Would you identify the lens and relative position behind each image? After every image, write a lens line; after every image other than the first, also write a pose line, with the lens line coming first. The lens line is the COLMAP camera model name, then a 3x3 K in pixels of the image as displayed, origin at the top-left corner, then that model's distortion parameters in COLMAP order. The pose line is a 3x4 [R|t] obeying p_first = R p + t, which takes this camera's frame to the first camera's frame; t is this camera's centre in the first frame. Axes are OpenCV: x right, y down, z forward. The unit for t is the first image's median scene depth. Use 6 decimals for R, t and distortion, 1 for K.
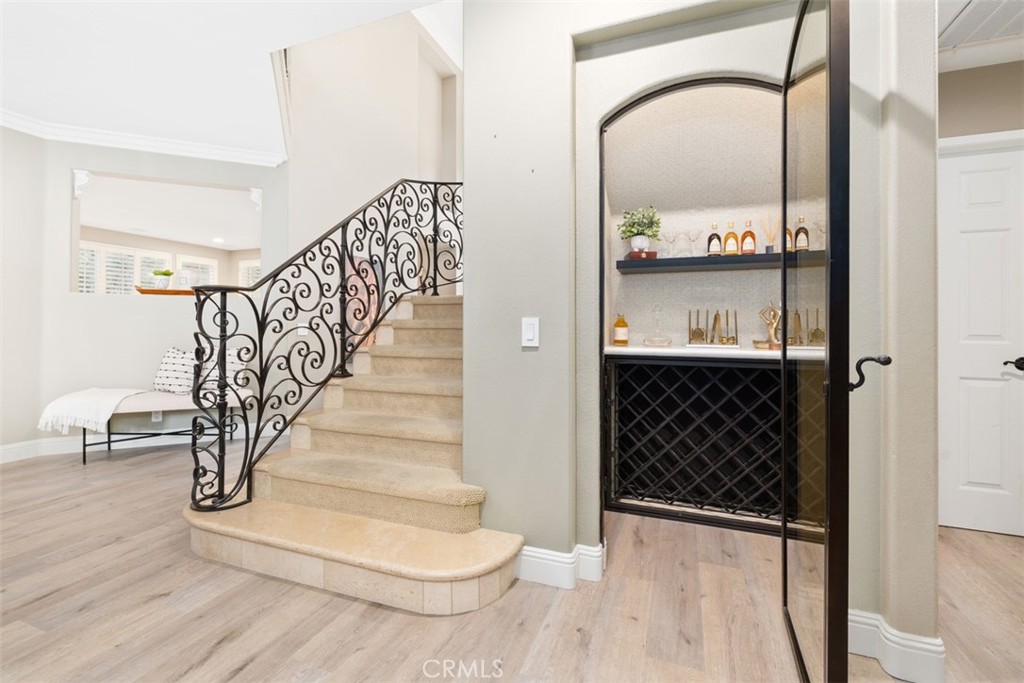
lens RADIAL K [[450.0, 0, 506.8], [0, 450.0, 322.2], [0, 0, 1]] dist [0.007786, -0.003625]
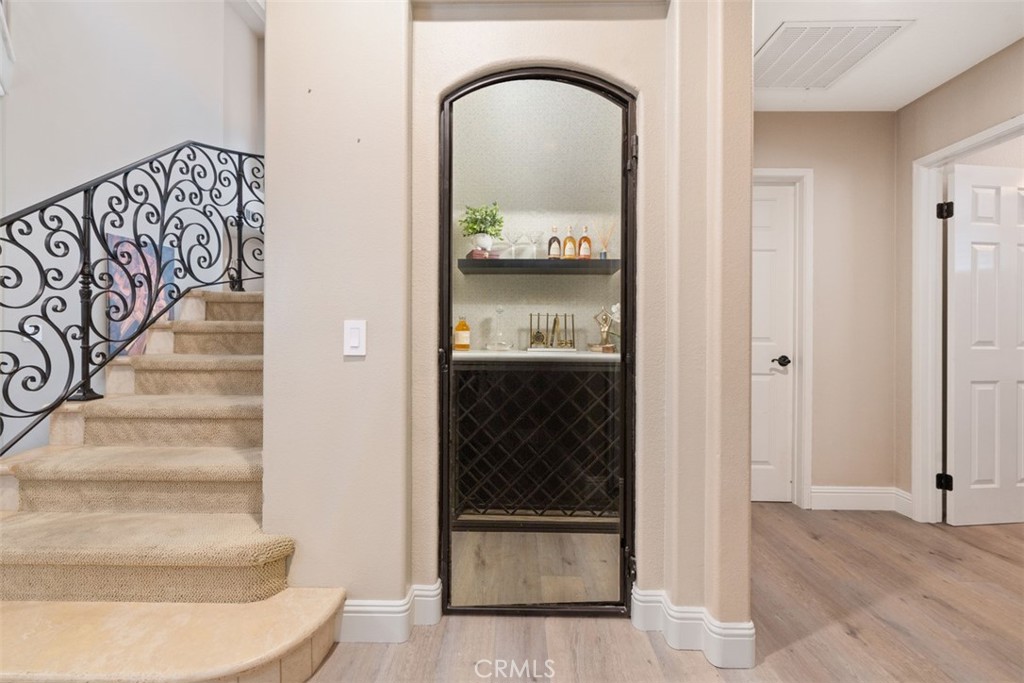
lens RADIAL K [[450.0, 0, 513.3], [0, 450.0, 325.9], [0, 0, 1]] dist [0.007786, -0.003625]
pose [[0.934781, 0.002765, 0.355214, 0.023695], [-0.003992, 0.999988, 0.002721, -0.002083], [-0.355202, -0.003961, 0.934781, 0.104627]]
